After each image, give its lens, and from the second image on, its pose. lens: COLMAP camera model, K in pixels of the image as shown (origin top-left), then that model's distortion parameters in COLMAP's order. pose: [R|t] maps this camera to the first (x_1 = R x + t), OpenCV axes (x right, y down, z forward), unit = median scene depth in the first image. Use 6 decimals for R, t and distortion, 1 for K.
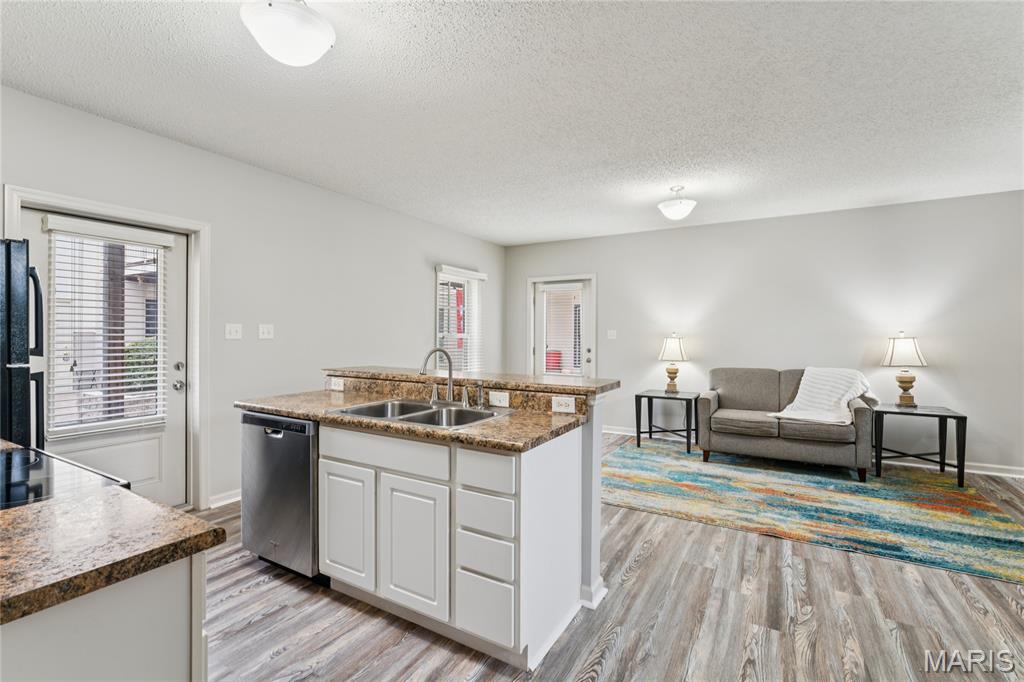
lens RADIAL K [[459.6, 0, 513.4], [0, 459.6, 334.6], [0, 0, 1]] dist [-0.000871, -0.000267]
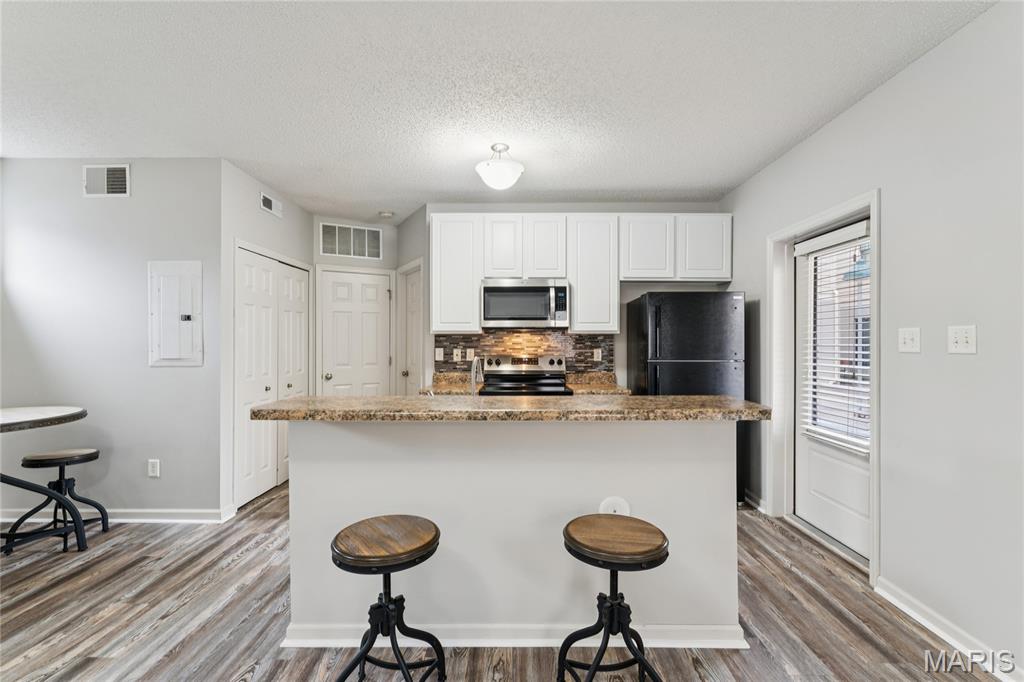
lens RADIAL K [[450.6, 0, 515.7], [0, 450.6, 344.6], [0, 0, 1]] dist [0.000190, -0.000525]
pose [[-0.865265, -0.002811, -0.501307, 0.144188], [-0.004097, 0.999991, 0.001465, 0.001176], [0.501298, 0.003321, -0.865268, 1.124378]]
